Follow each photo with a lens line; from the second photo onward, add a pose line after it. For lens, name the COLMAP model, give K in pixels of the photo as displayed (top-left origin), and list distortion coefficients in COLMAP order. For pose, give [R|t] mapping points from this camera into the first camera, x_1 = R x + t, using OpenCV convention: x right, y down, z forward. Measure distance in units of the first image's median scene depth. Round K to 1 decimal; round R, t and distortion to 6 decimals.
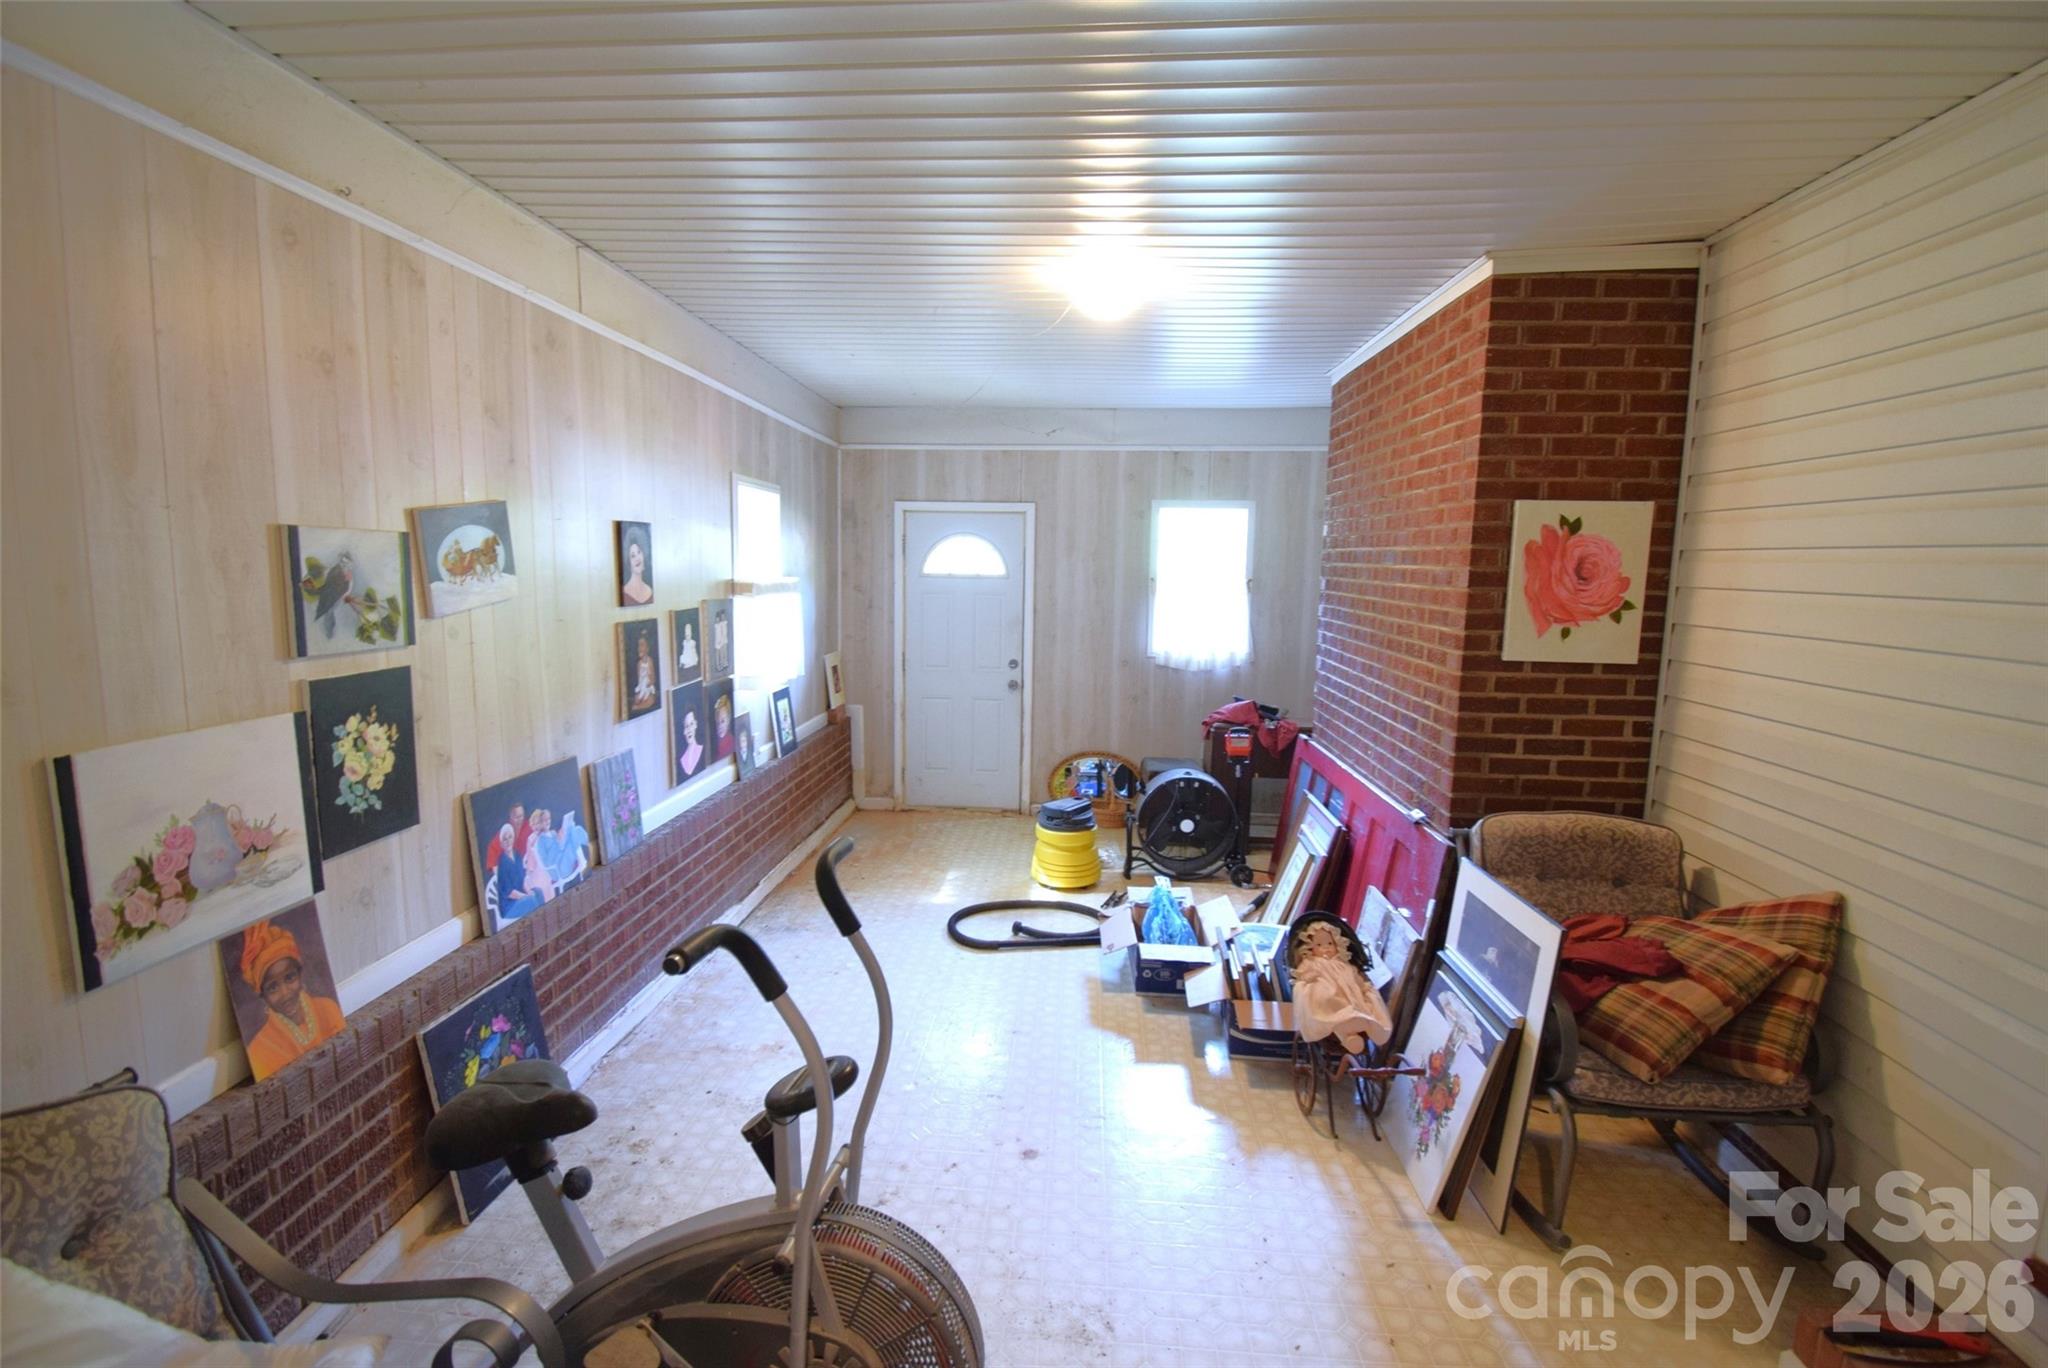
lens RADIAL K [[912.2, 0, 1021.2], [0, 912.2, 679.0], [0, 0, 1]] dist [0.008059, -0.019041]
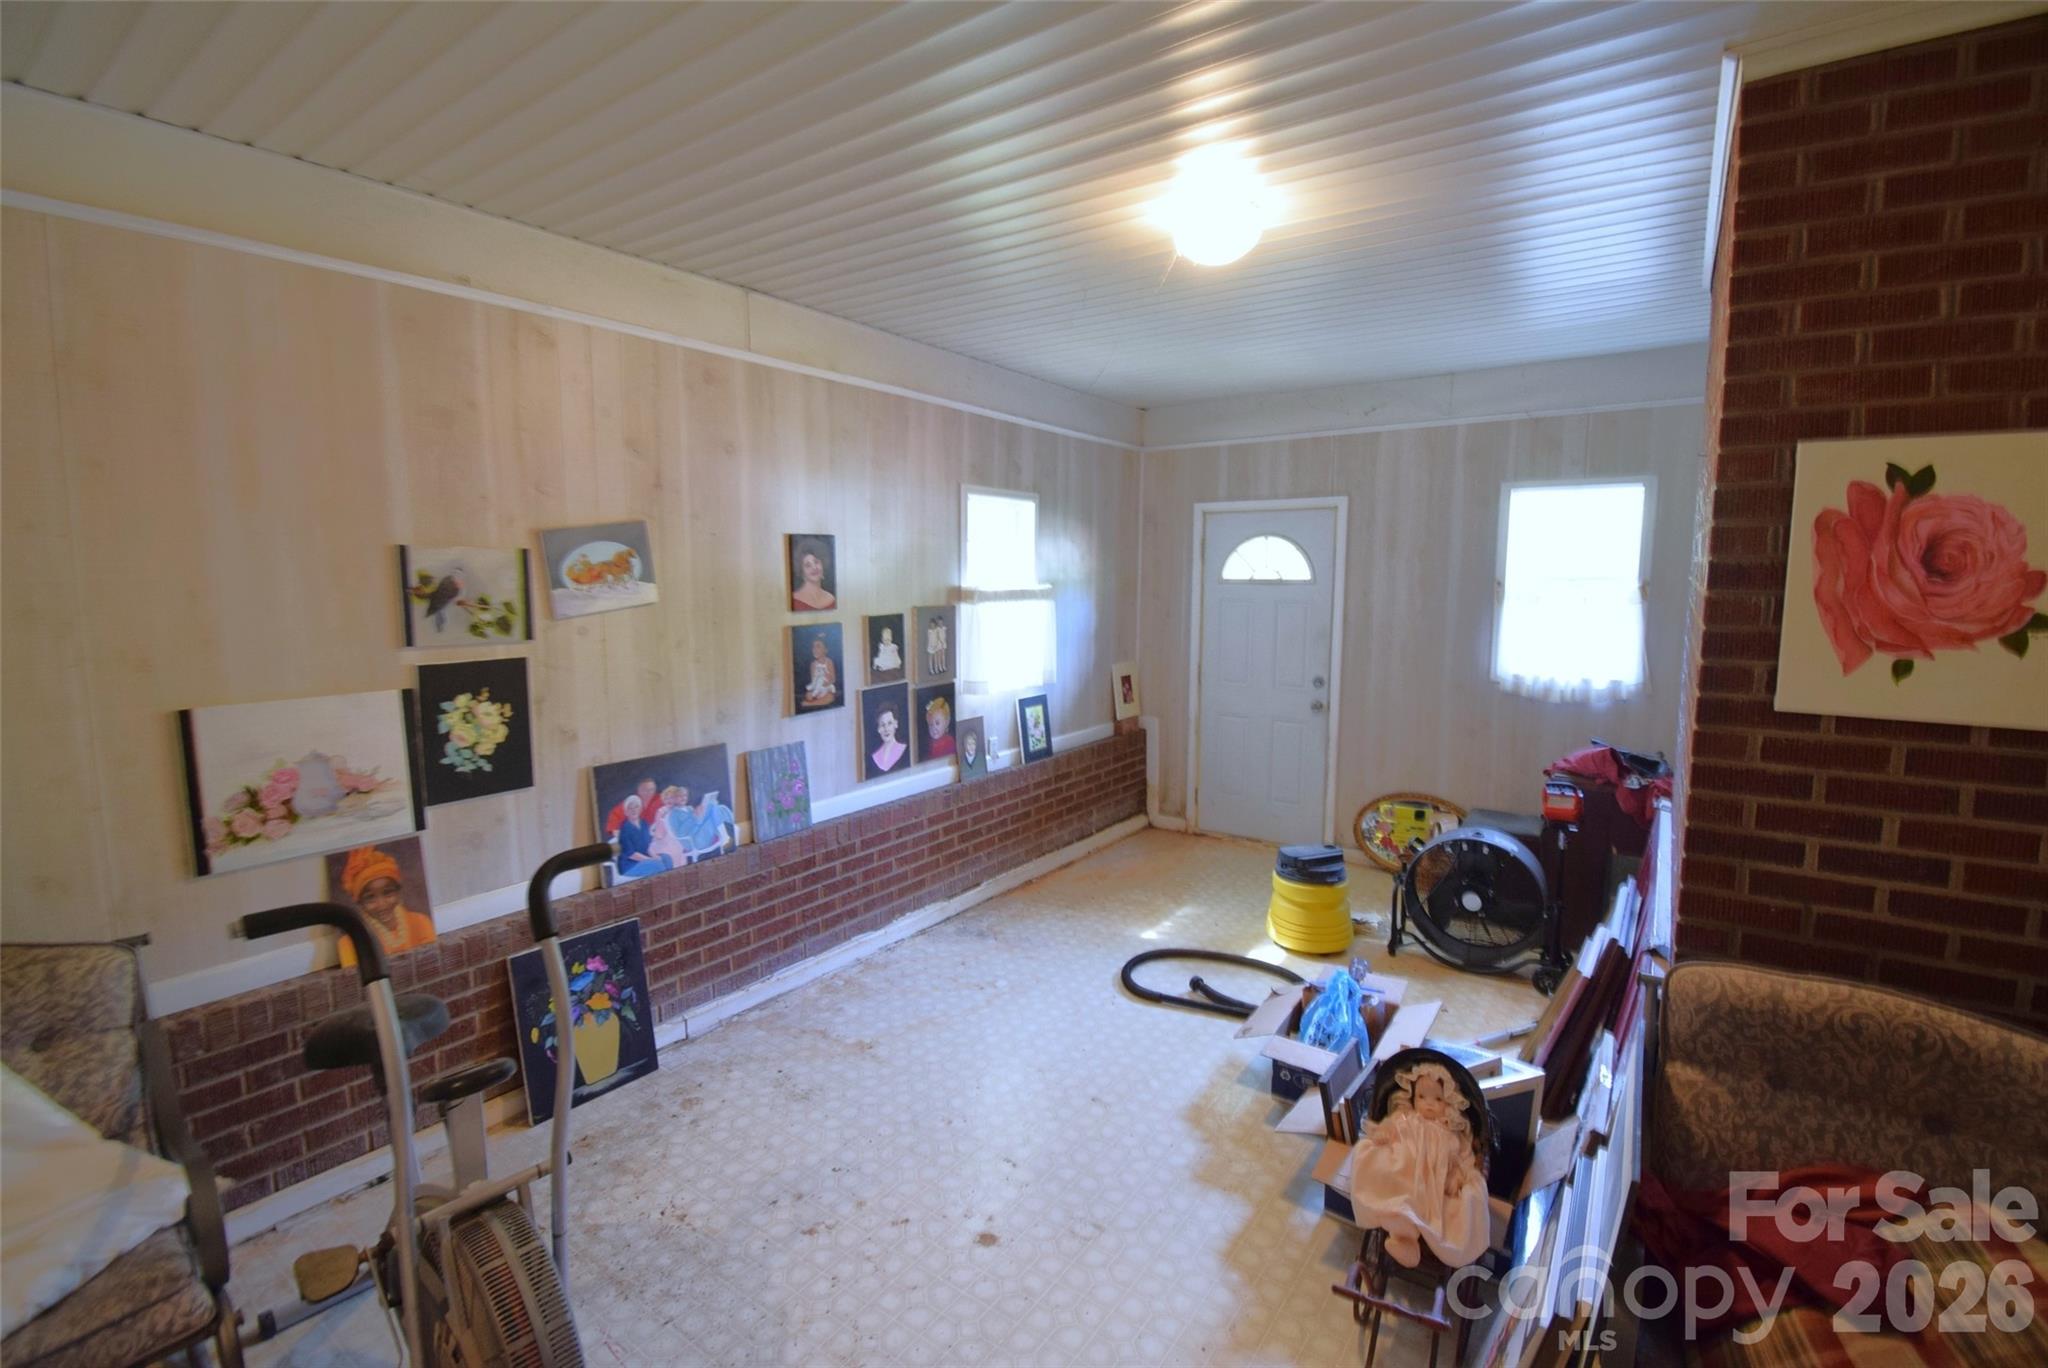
lens RADIAL K [[912.2, 0, 1011.5], [0, 912.2, 676.3], [0, 0, 1]] dist [0.008059, -0.019041]
pose [[0.853100, 0.043681, -0.519915, 0.418633], [-0.050281, 0.998734, 0.001406, -0.018397], [0.519318, 0.024942, 0.854217, 0.230013]]
